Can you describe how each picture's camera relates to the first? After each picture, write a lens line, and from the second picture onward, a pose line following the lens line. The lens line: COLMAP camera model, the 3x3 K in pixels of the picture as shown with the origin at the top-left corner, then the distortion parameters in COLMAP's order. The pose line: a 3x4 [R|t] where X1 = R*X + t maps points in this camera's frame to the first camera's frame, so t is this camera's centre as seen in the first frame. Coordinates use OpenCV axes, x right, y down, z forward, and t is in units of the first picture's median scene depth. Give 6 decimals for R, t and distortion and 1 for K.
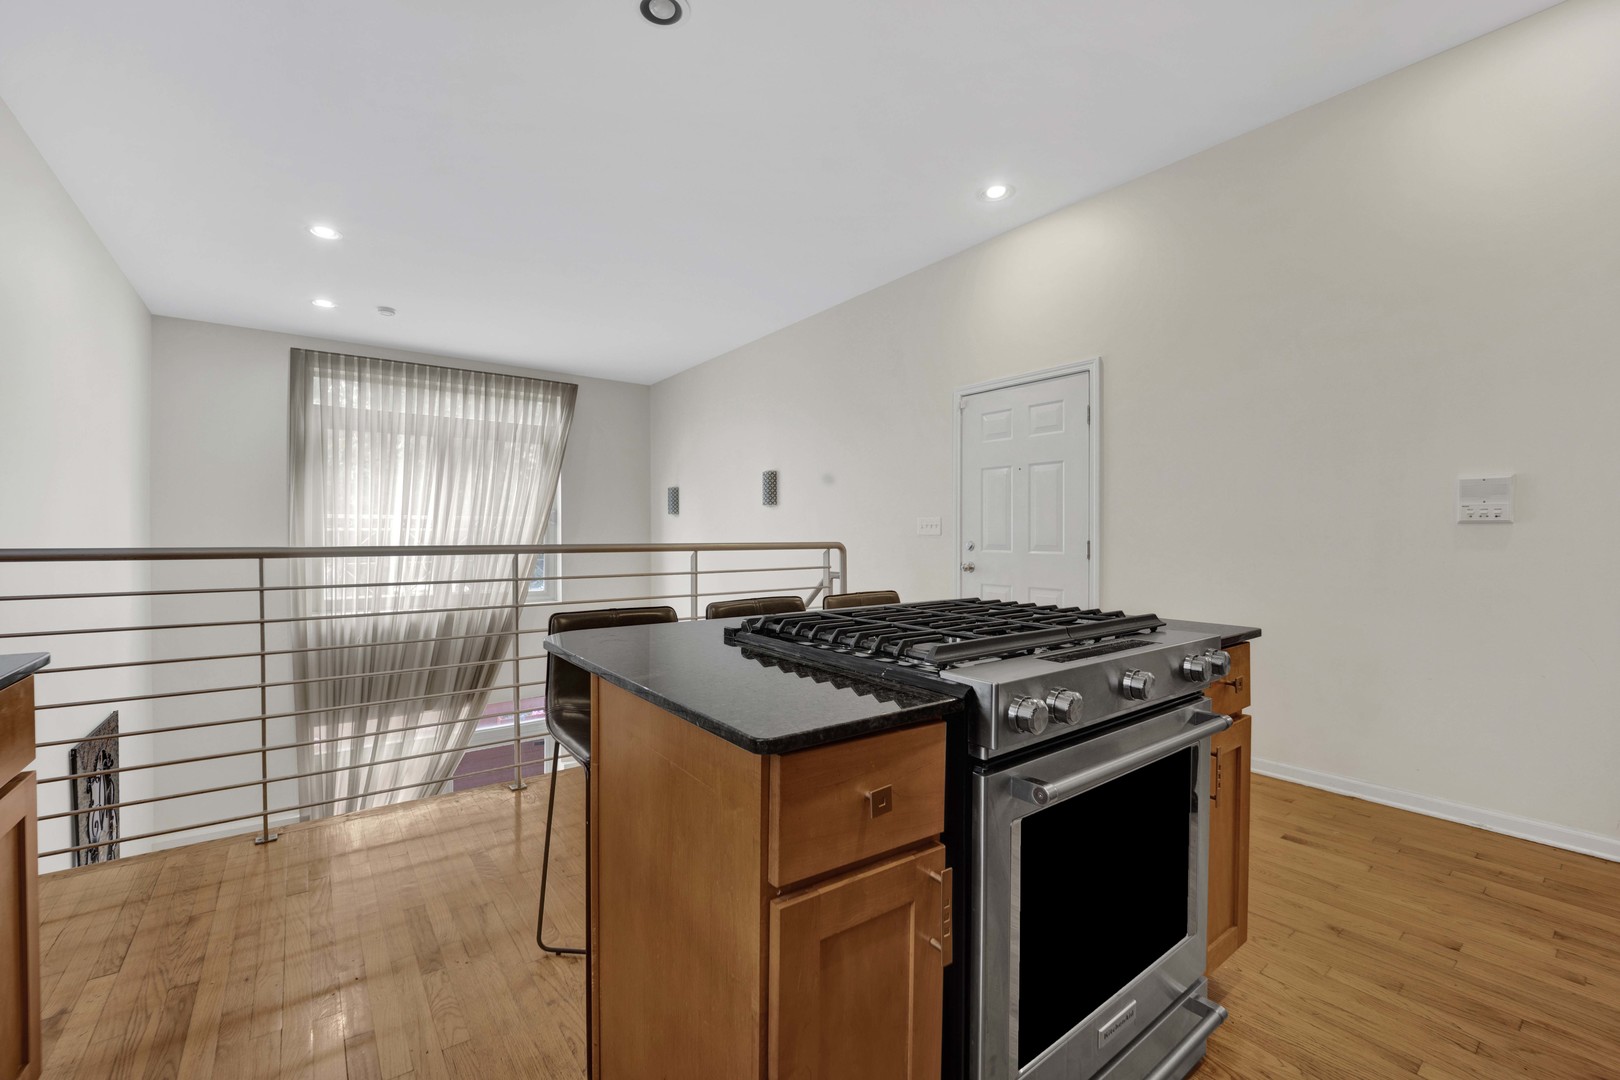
lens RADIAL K [[667.0, 0, 783.0], [0, 667.0, 539.0], [0, 0, 1]] dist [-0.019160, -0.000228]
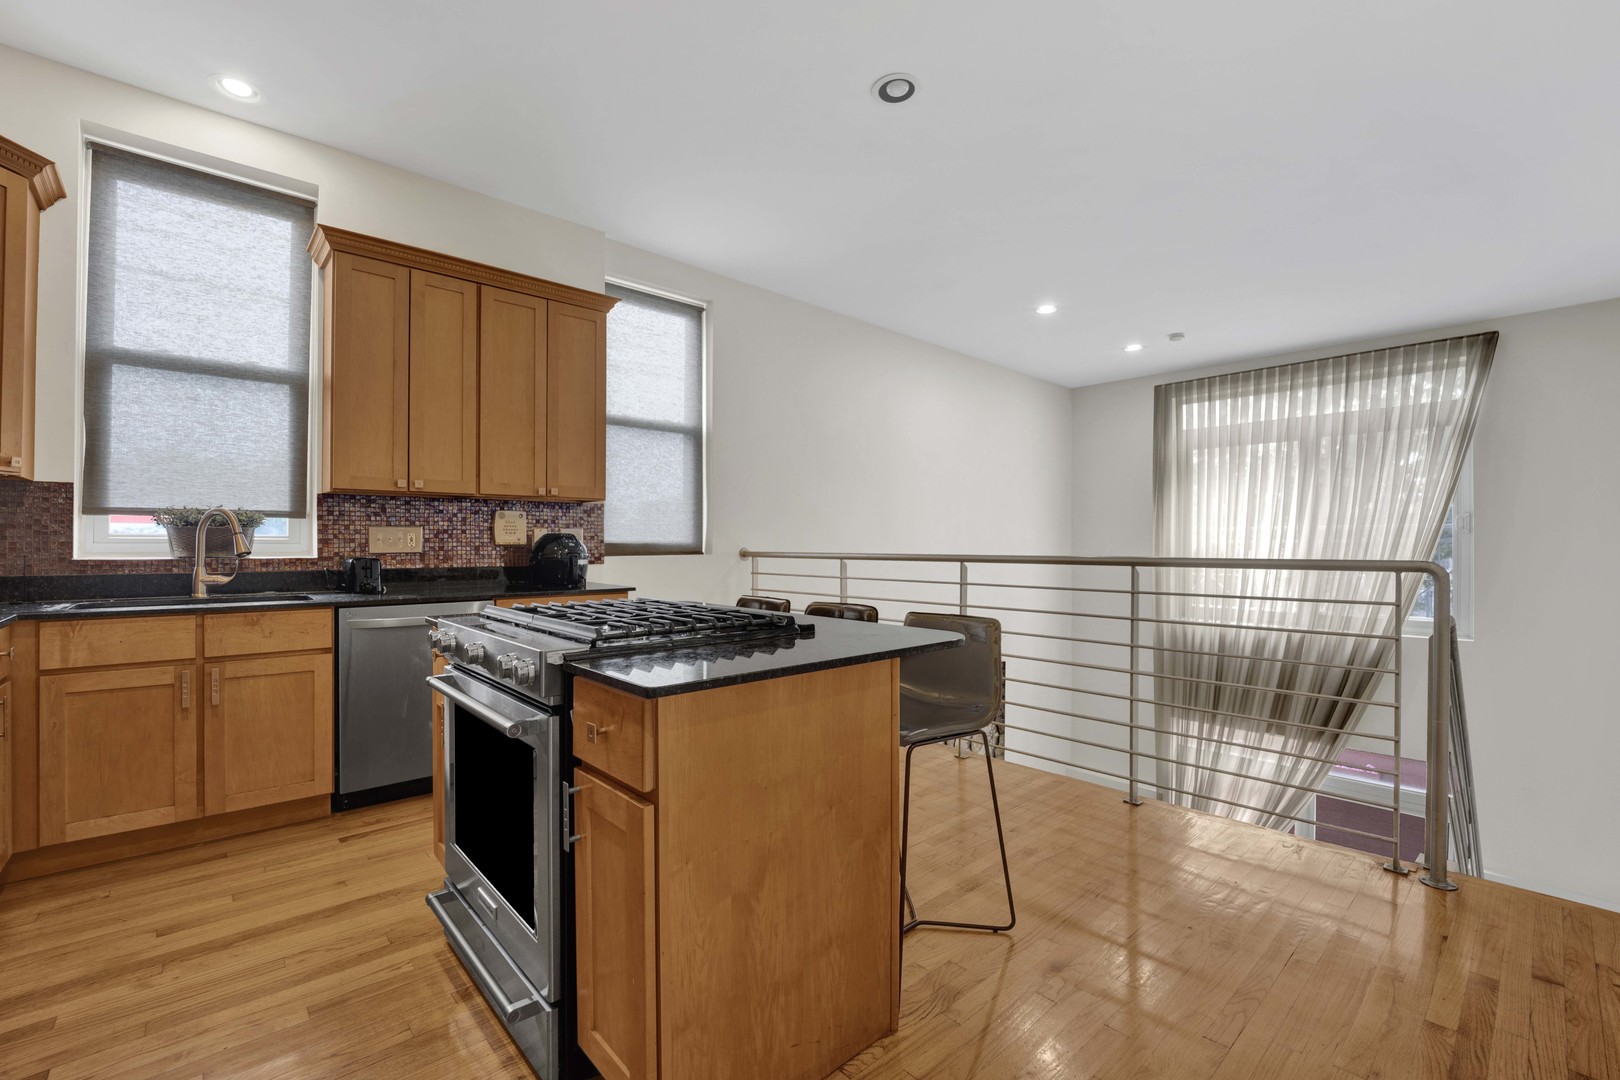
lens RADIAL K [[676.4, 0, 811.2], [0, 676.4, 541.6], [0, 0, 1]] dist [-0.020355, -0.000012]
pose [[0.118436, -0.006479, -0.992941, 0.327566], [-0.008815, 0.999932, -0.007576, -0.001395], [0.992923, 0.009650, 0.118371, 0.241493]]
